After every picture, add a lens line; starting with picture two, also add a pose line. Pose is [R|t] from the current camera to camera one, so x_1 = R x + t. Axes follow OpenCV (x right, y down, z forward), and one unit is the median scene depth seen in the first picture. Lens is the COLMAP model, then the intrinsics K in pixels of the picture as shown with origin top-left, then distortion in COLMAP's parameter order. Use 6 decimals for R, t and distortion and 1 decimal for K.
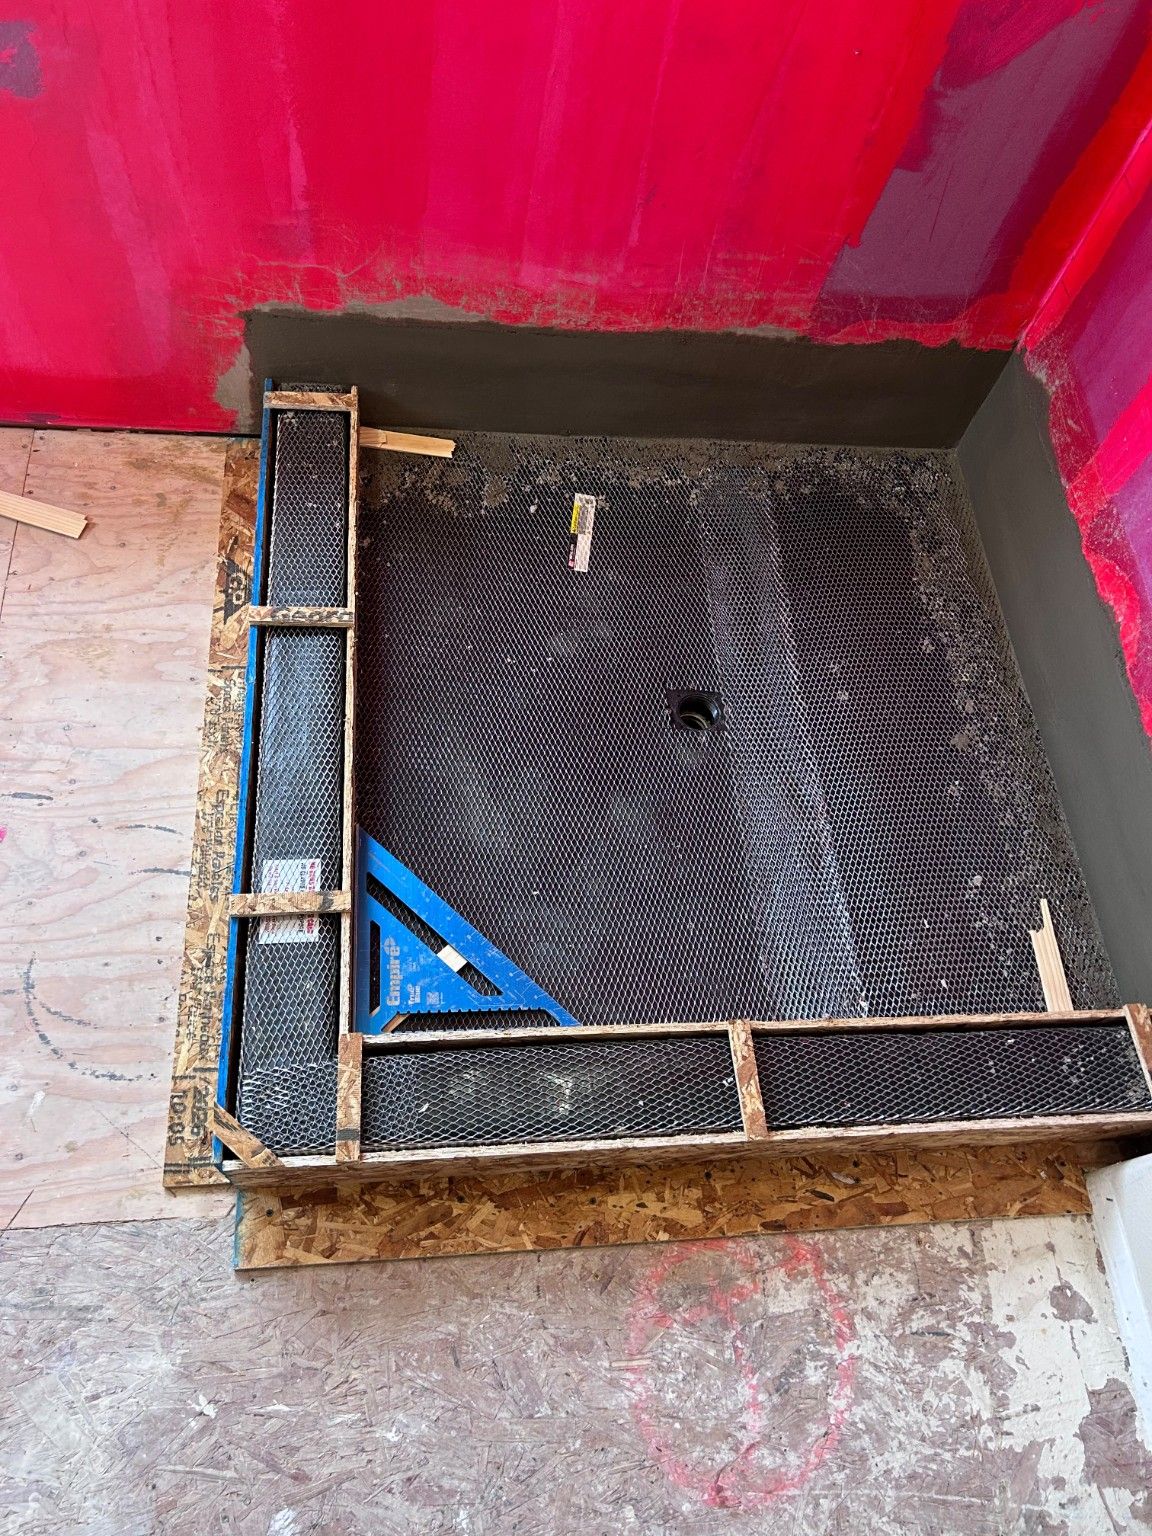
lens RADIAL K [[1166.0, 0, 576.7], [0, 1166.0, 779.0], [0, 0, 1]] dist [0.064281, -0.061182]
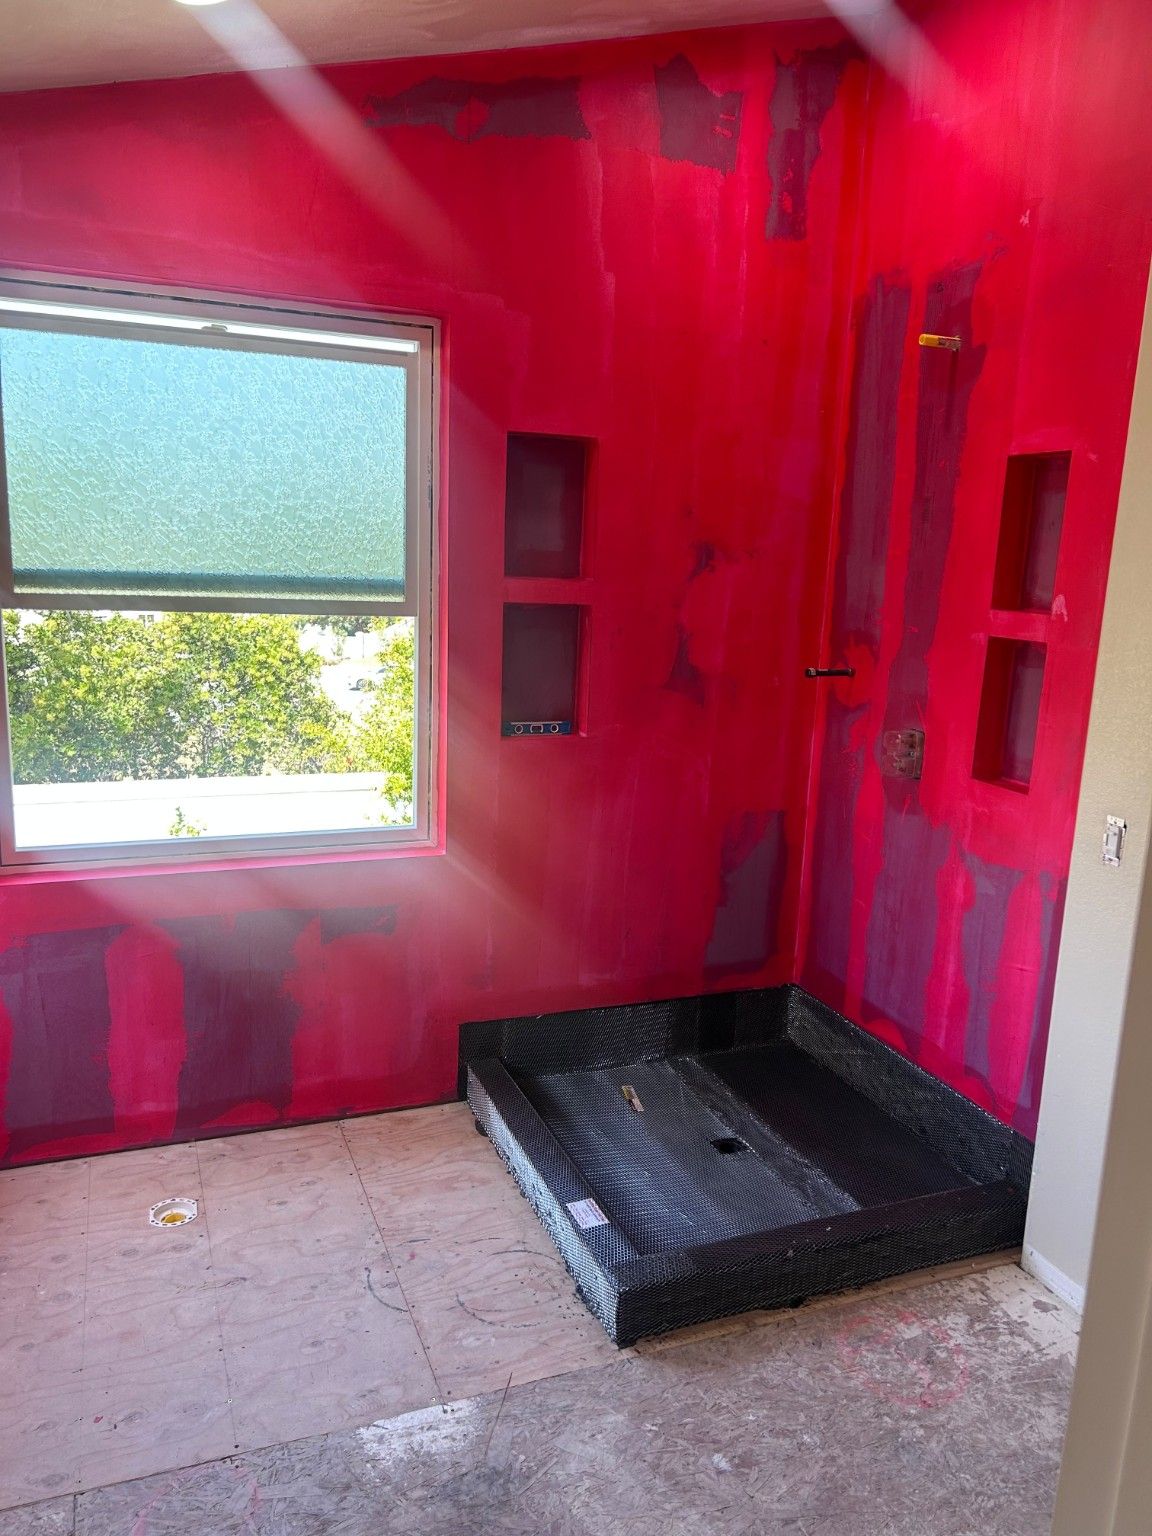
lens RADIAL K [[1166.0, 0, 586.2], [0, 1166.0, 778.2], [0, 0, 1]] dist [0.064281, -0.061182]
pose [[0.947806, -0.149886, 0.281421, -0.697537], [0.311196, 0.627052, -0.714117, 1.061119], [-0.069429, 0.764421, 0.640968, -0.822301]]
